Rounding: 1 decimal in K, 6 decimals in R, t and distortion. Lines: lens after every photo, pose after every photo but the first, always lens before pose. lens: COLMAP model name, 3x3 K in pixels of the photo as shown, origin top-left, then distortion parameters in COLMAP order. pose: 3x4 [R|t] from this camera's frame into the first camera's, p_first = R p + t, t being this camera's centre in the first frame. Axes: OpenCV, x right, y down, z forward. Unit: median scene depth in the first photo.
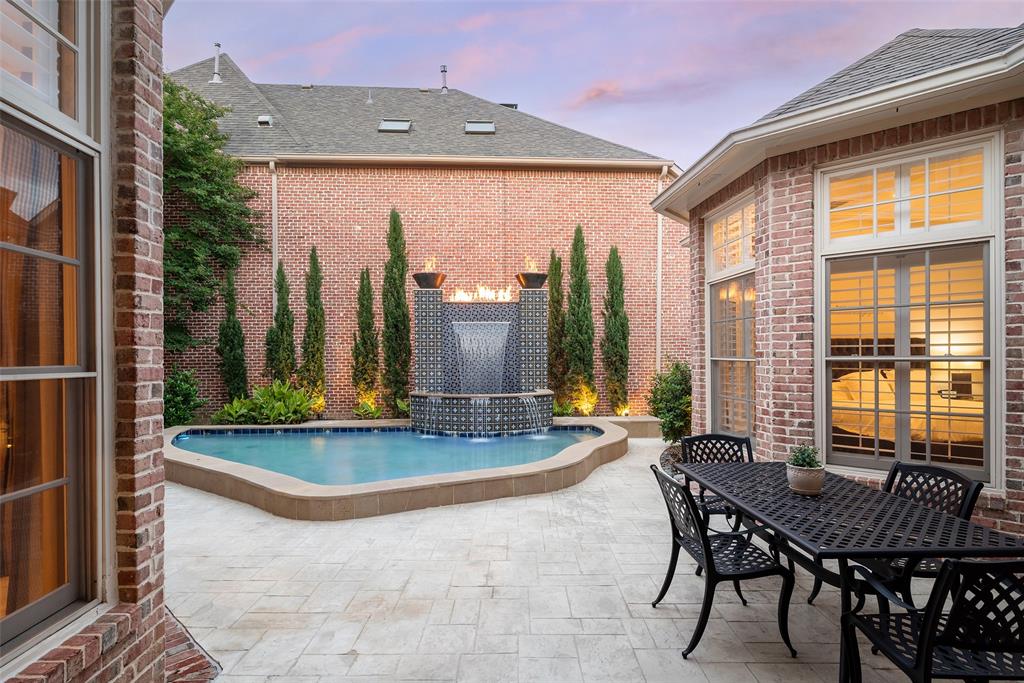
lens RADIAL K [[460.6, 0, 495.7], [0, 460.6, 346.3], [0, 0, 1]] dist [-0.000276, 0.000513]
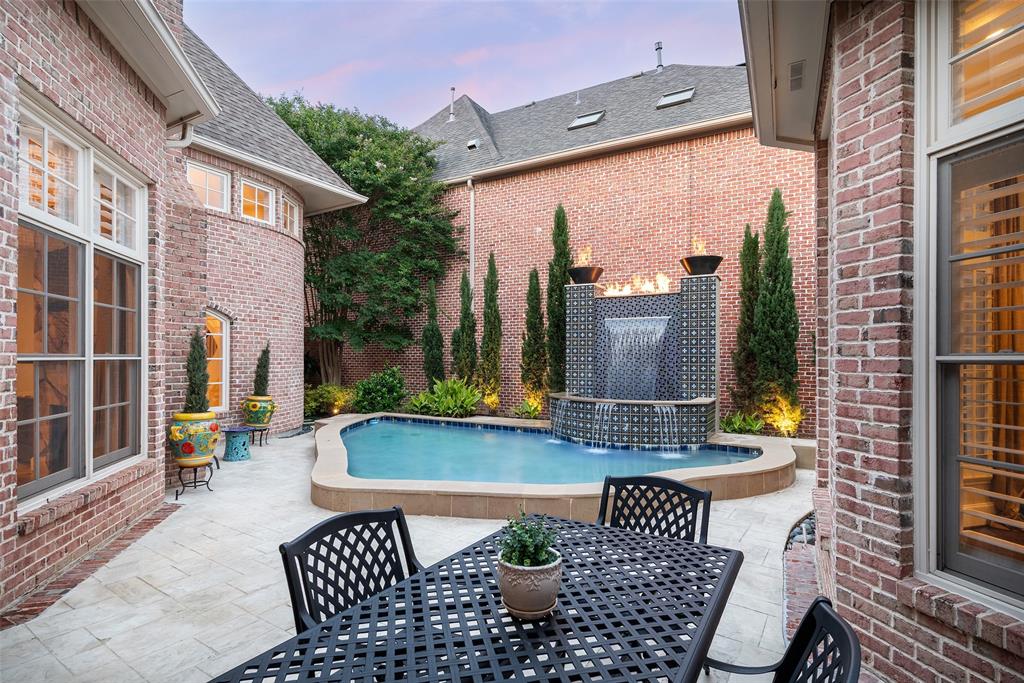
lens RADIAL K [[460.6, 0, 511.8], [0, 460.6, 347.5], [0, 0, 1]] dist [-0.000276, 0.000513]
pose [[0.866110, -0.002008, -0.499850, 0.205381], [0.001363, 0.999998, -0.001657, 0.005510], [0.499852, 0.000753, 0.866110, 0.121425]]
